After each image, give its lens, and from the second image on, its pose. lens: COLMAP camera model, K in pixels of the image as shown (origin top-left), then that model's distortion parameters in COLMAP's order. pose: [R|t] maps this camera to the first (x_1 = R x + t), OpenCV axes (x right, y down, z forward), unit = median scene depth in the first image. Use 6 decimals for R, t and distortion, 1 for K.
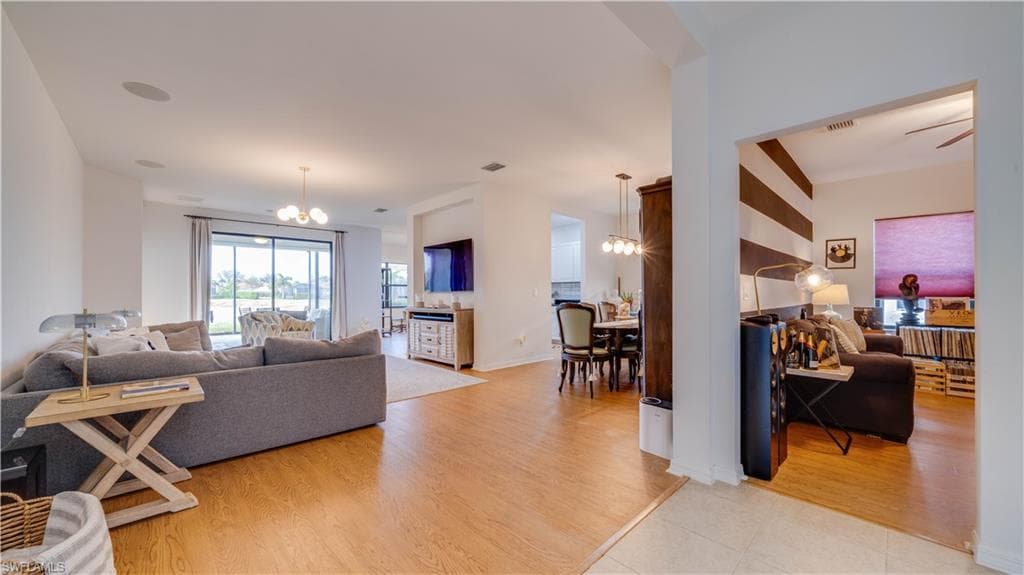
lens RADIAL K [[377.6, 0, 506.8], [0, 377.6, 291.4], [0, 0, 1]] dist [-0.000884, -0.000166]
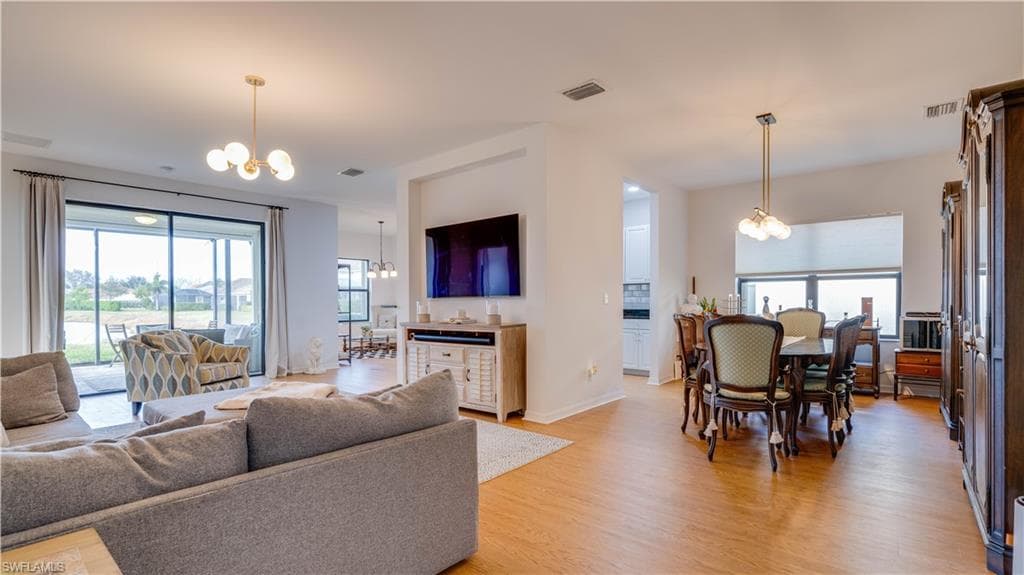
lens RADIAL K [[475.2, 0, 510.8], [0, 475.2, 303.1], [0, 0, 1]] dist [0.002769, 0.000476]
pose [[0.994324, -0.005486, 0.106257, -0.184132], [0.004520, 0.999946, 0.009328, 0.002920], [-0.106303, -0.008795, 0.994295, 0.195770]]
